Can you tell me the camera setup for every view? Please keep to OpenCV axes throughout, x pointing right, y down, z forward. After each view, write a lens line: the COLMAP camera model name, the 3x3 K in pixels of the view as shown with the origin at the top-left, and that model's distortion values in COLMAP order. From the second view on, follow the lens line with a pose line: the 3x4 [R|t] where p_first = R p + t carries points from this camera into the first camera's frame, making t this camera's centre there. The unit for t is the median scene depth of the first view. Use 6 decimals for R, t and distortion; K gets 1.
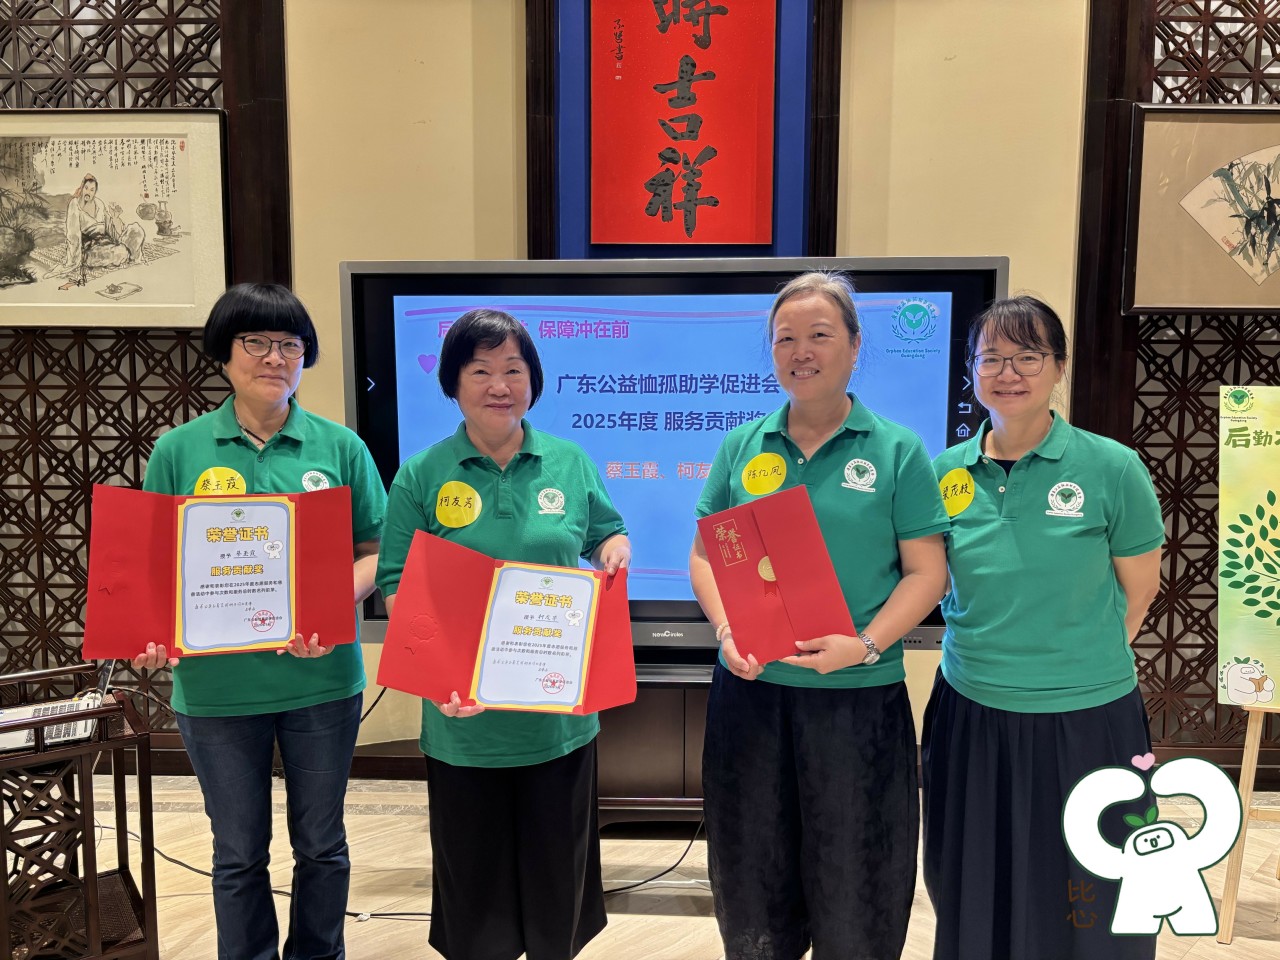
lens RADIAL K [[972.6, 0, 648.9], [0, 972.6, 481.0], [0, 0, 1]] dist [0.081341, -0.107983]
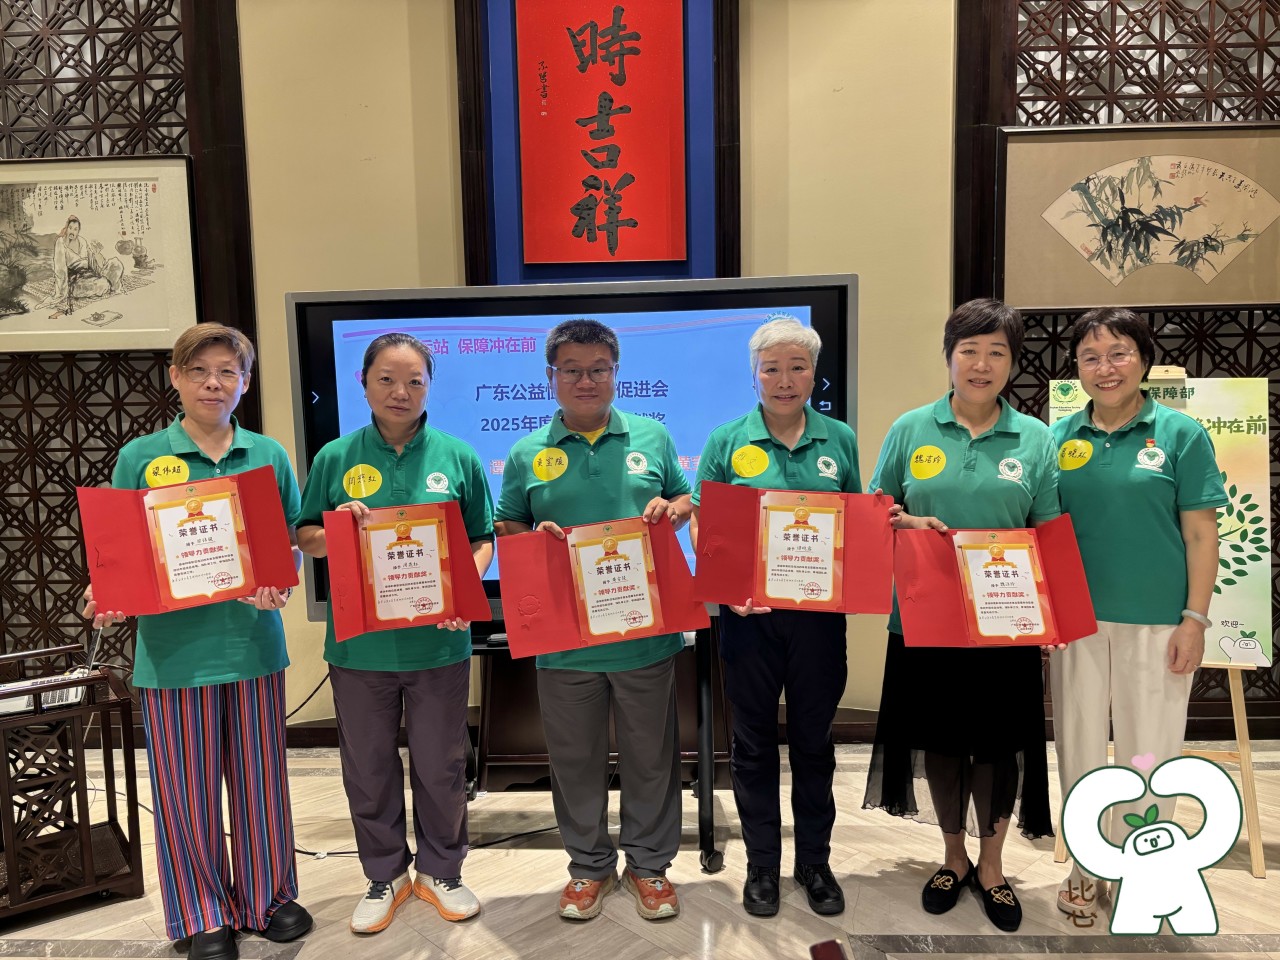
lens RADIAL K [[975.8, 0, 642.3], [0, 975.8, 483.4], [0, 0, 1]] dist [0.071914, -0.095692]
pose [[0.999621, -0.024830, -0.011919, 0.088109], [0.024900, 0.999673, 0.005826, 0.004324], [0.011770, -0.006120, 0.999912, -0.121765]]
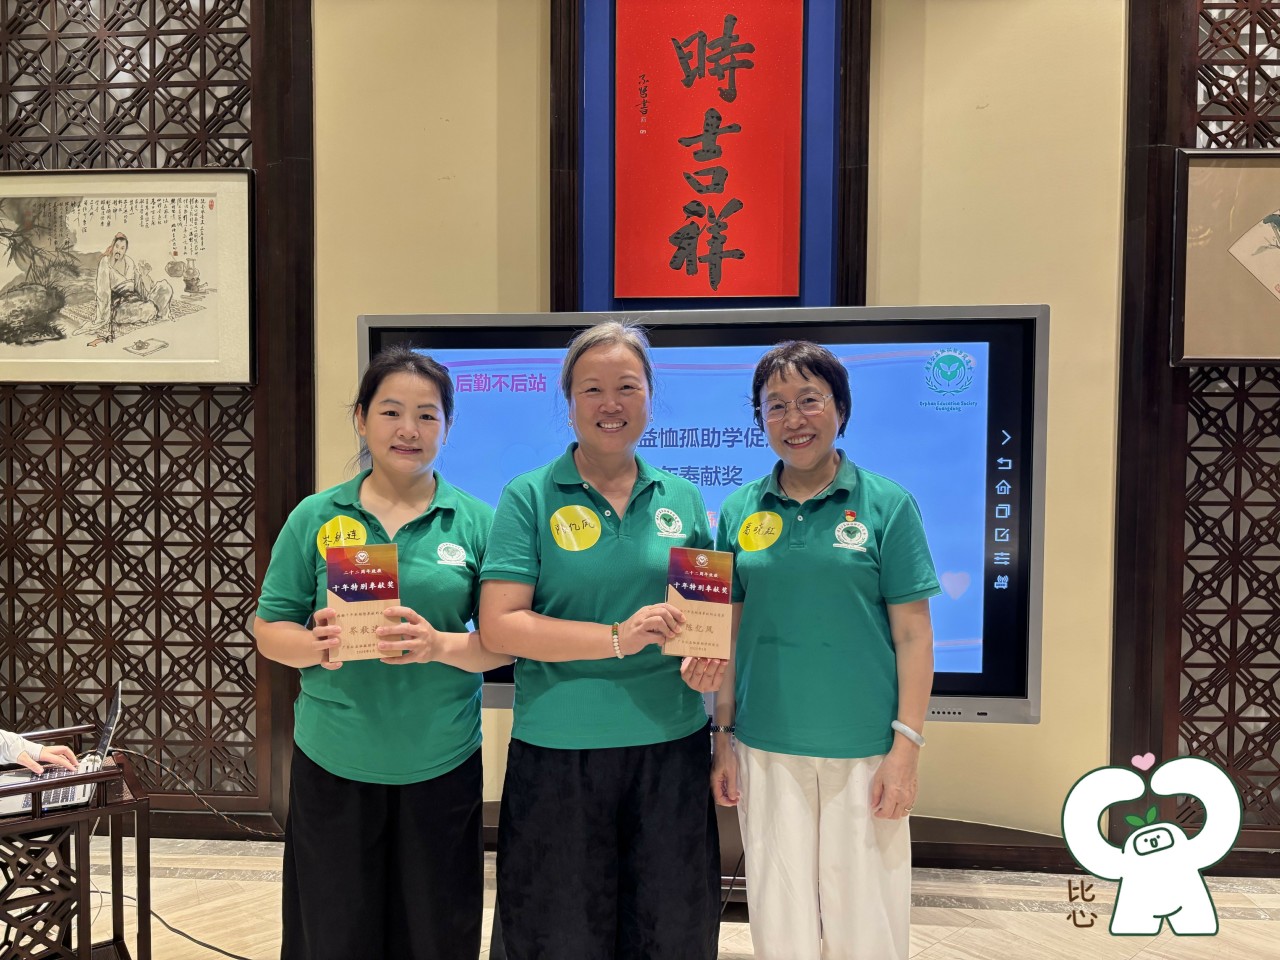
lens RADIAL K [[975.2, 0, 630.8], [0, 975.2, 480.9], [0, 0, 1]] dist [0.073690, -0.095808]
pose [[0.998728, 0.002187, -0.050373, 0.008006], [-0.005044, 0.998381, -0.056659, -0.001695], [0.050167, 0.056841, 0.997122, 0.028998]]
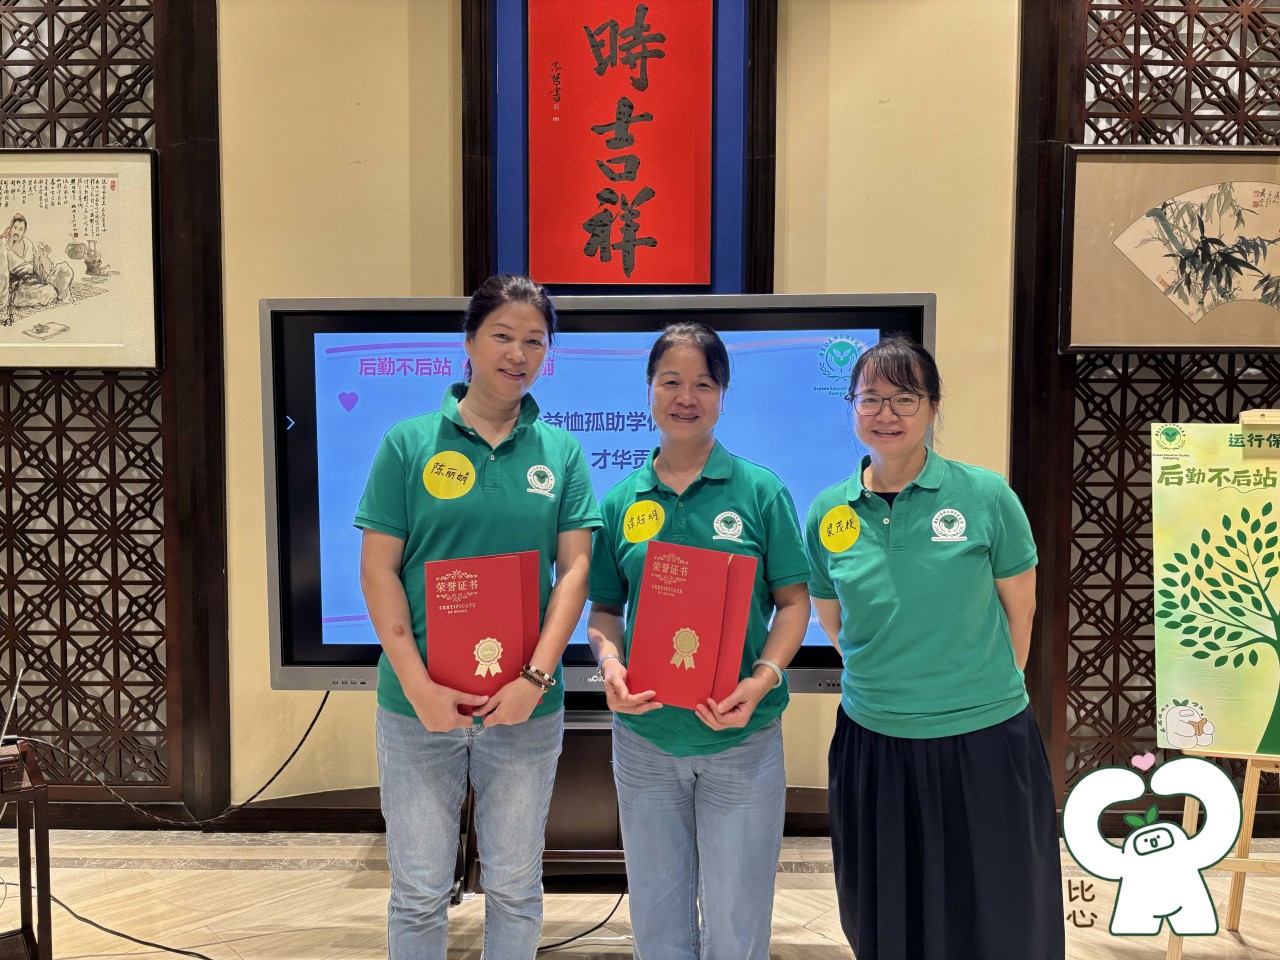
lens RADIAL K [[974.0, 0, 631.0], [0, 974.0, 483.1], [0, 0, 1]] dist [0.083764, -0.110968]
pose [[0.999911, -0.002816, 0.013027, 0.033050], [0.003371, 0.999078, -0.042810, 0.003367], [-0.012894, 0.042850, 0.998998, 0.014106]]
